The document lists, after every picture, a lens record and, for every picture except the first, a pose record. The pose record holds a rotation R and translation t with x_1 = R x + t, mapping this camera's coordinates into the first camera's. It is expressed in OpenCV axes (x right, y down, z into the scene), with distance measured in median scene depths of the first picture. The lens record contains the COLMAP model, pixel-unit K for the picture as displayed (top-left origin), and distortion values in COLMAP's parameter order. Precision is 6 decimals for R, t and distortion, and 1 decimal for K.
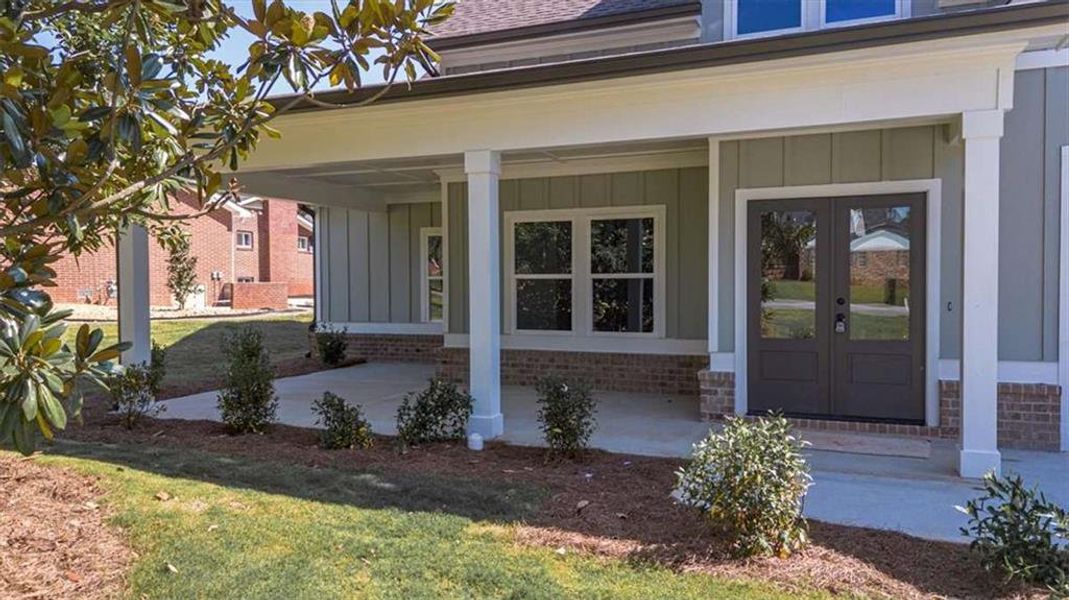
lens RADIAL K [[763.6, 0, 536.2], [0, 763.6, 304.8], [0, 0, 1]] dist [0.055741, -0.001781]
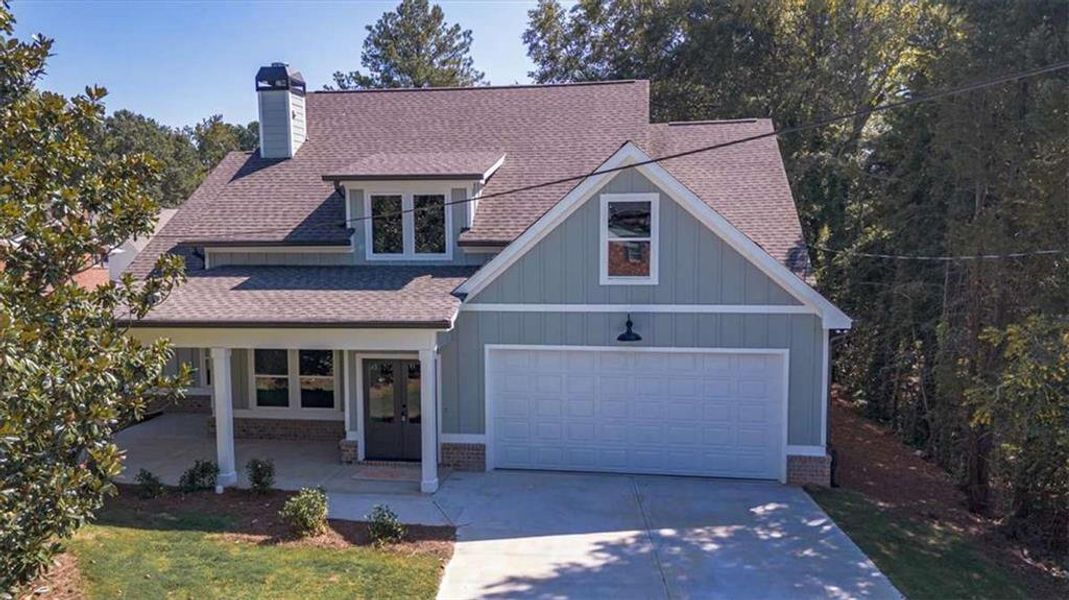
lens RADIAL K [[765.6, 0, 534.5], [0, 765.6, 300.0], [0, 0, 1]] dist [0.046169, -0.002208]
pose [[0.973550, -0.018790, 0.227700, 0.346629], [0.005195, 0.998175, 0.060162, -0.555562], [-0.228415, -0.057388, 0.971871, -1.492155]]
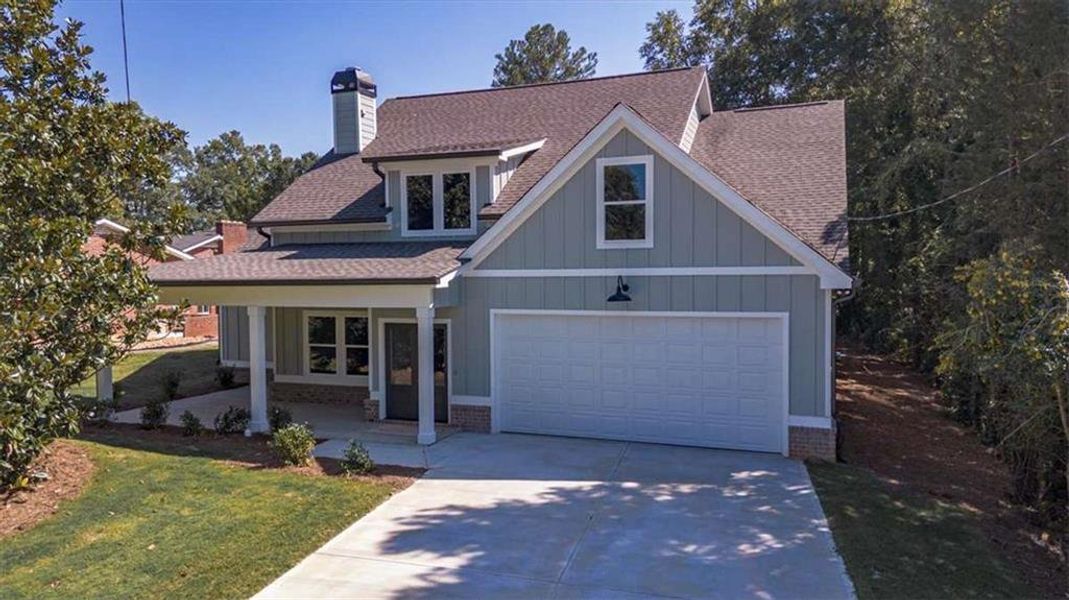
lens RADIAL K [[763.6, 0, 536.2], [0, 763.6, 304.8], [0, 0, 1]] dist [0.055741, -0.001781]
pose [[0.999960, -0.001001, 0.008888, 0.929516], [0.000854, 0.999862, 0.016583, -0.300163], [-0.008904, -0.016574, 0.999823, -1.630526]]
